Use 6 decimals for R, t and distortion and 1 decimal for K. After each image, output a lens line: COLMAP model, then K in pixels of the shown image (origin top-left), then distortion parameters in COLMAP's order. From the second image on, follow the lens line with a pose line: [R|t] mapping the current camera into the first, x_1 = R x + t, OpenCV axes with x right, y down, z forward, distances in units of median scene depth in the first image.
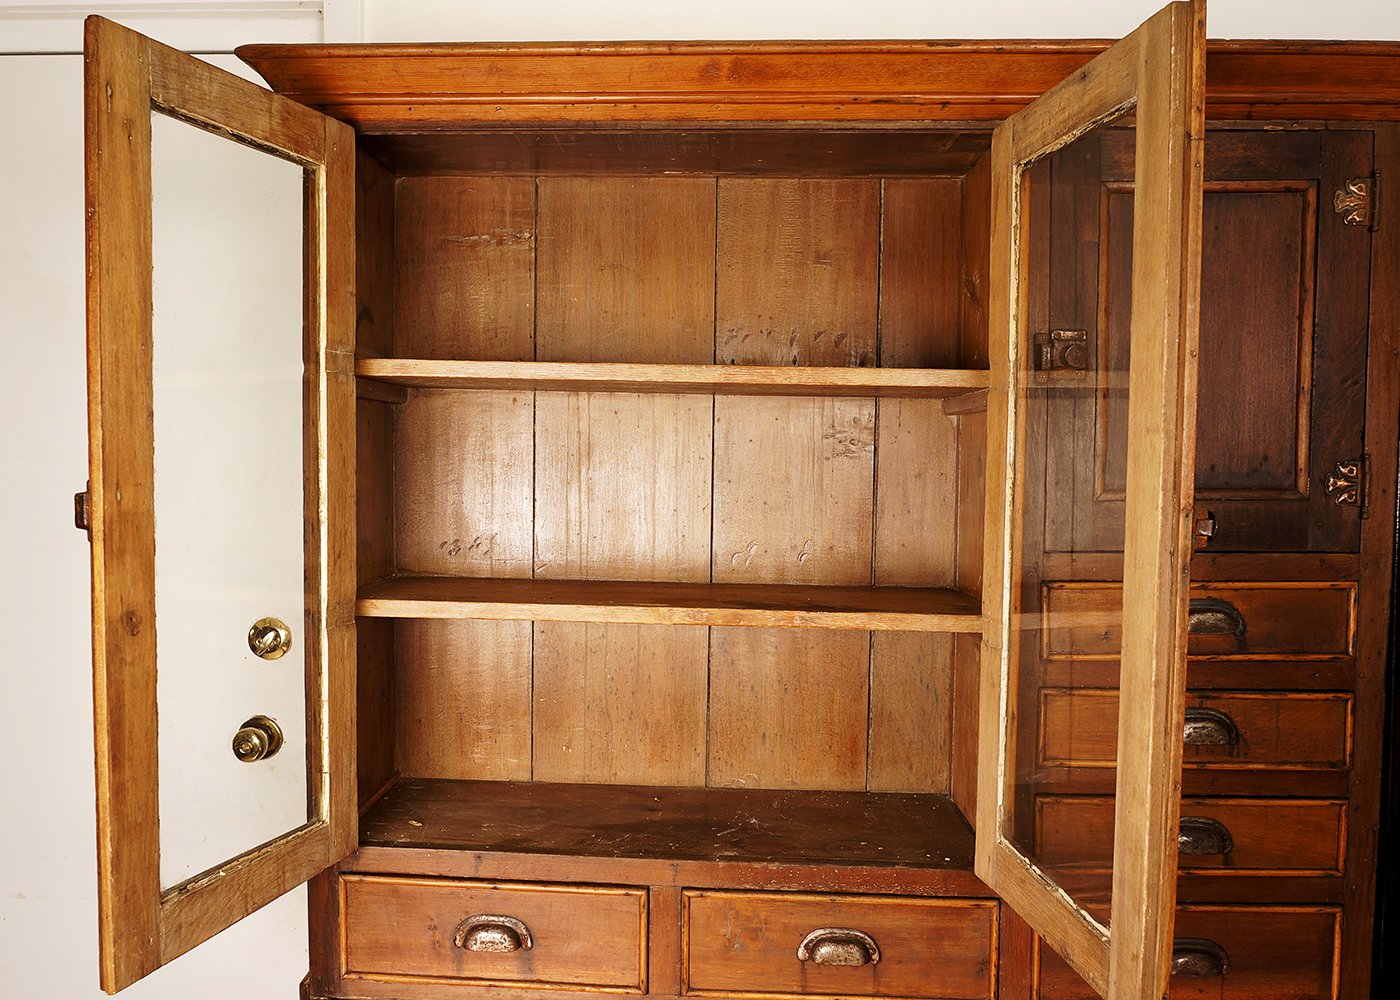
lens RADIAL K [[1198.0, 0, 654.1], [0, 1198.0, 518.5], [0, 0, 1]] dist [-0.026000, 0.006843]
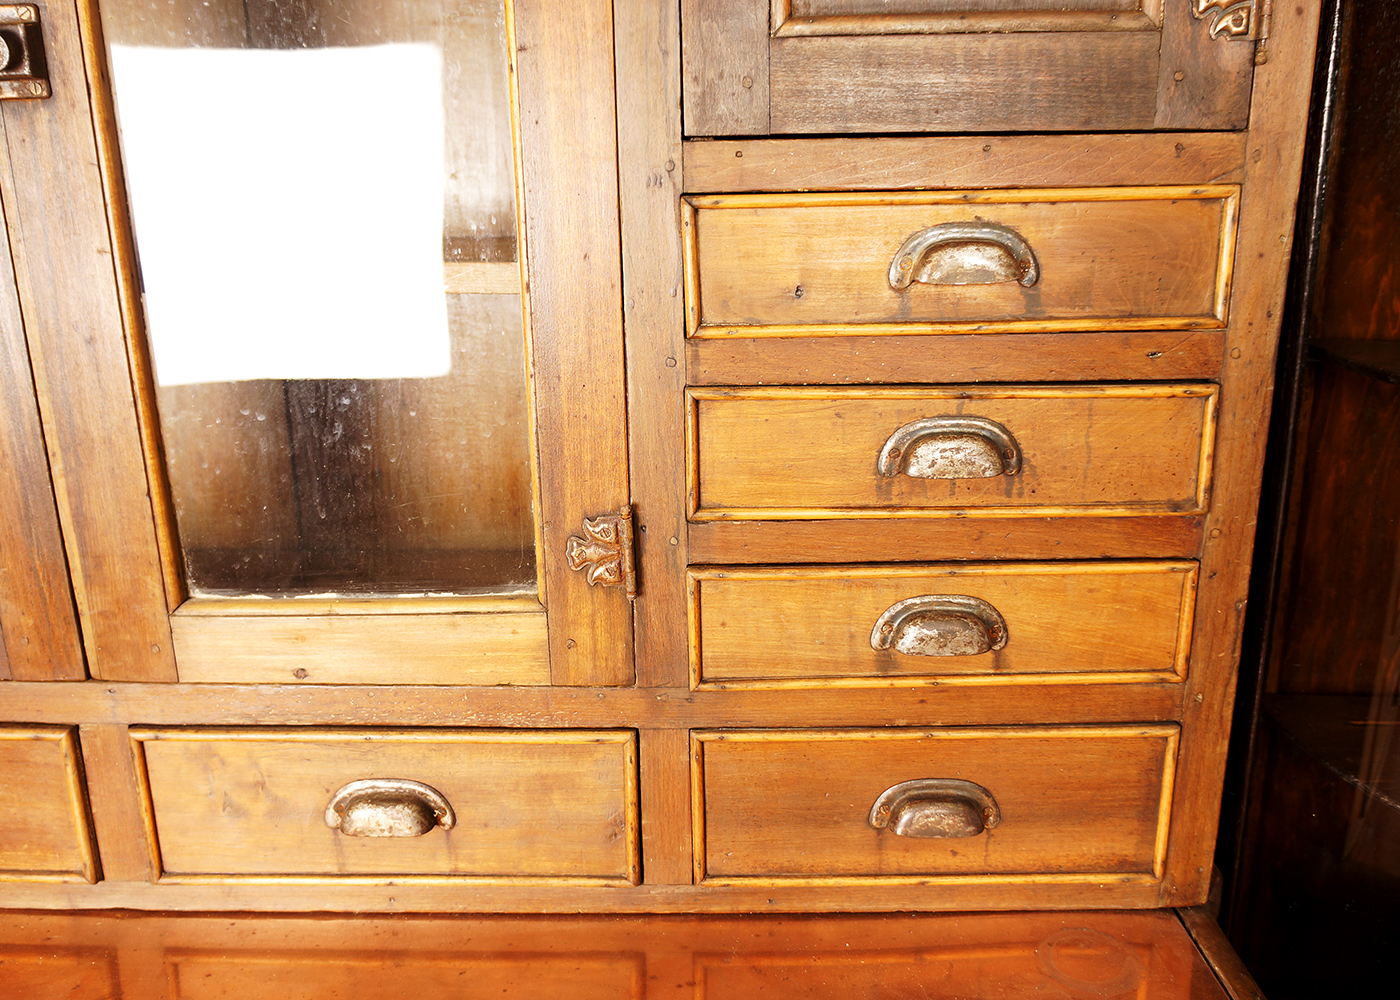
lens RADIAL K [[1198.0, 0, 727.2], [0, 1198.0, 525.2], [0, 0, 1]] dist [-0.026000, 0.006843]
pose [[0.998694, -0.029073, 0.042009, 0.310972], [0.018337, 0.971482, 0.236402, 0.068903], [-0.047684, -0.235323, 0.970747, 0.414445]]
